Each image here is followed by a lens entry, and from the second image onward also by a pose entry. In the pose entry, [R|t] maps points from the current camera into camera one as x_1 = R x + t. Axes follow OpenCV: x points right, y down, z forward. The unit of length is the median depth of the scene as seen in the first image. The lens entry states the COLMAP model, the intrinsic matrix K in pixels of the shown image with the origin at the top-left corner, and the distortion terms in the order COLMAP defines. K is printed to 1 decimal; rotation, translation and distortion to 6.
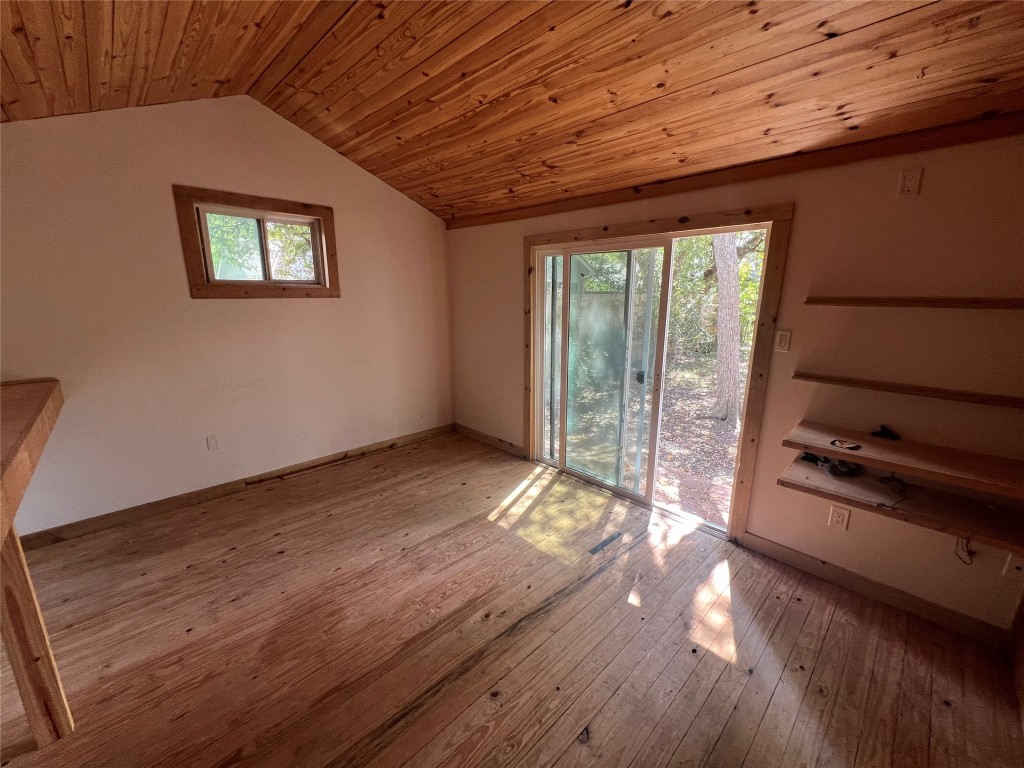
lens RADIAL K [[410.9, 0, 511.5], [0, 410.9, 382.9], [0, 0, 1]] dist [-0.001318, -0.000083]
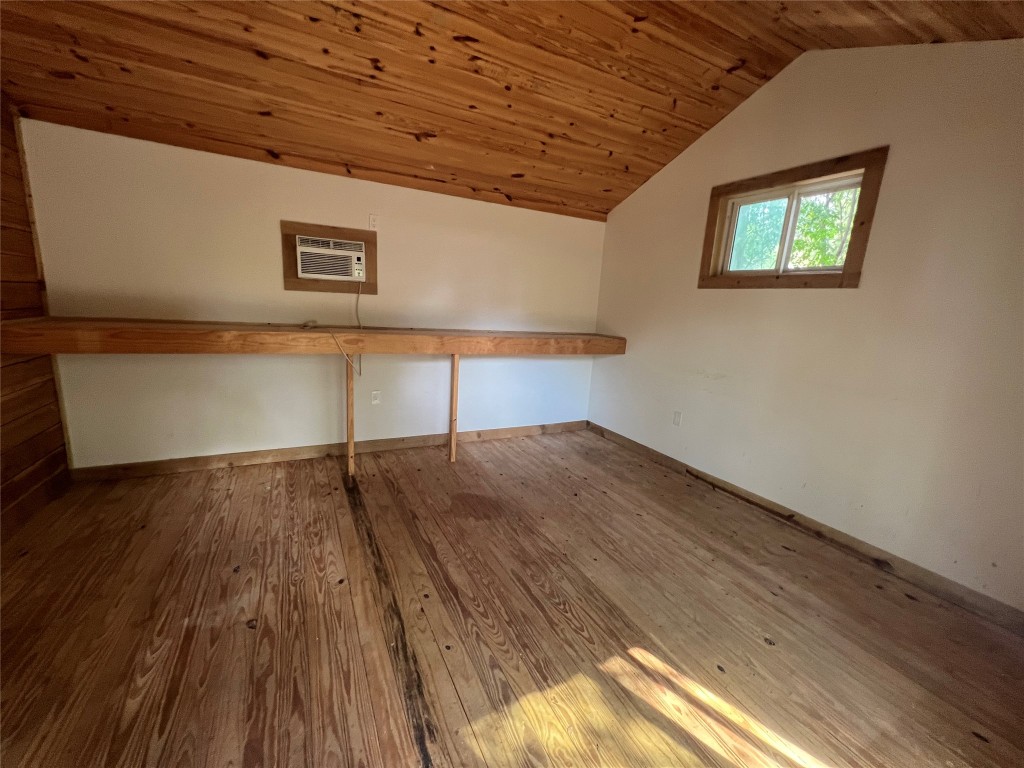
lens RADIAL K [[410.9, 0, 508.4], [0, 410.9, 385.8], [0, 0, 1]] dist [-0.001318, -0.000083]
pose [[-0.292647, 0.163068, -0.942214, 0.442802], [-0.268476, 0.931705, 0.244637, -0.087751], [0.917757, 0.324554, -0.228881, 0.818801]]
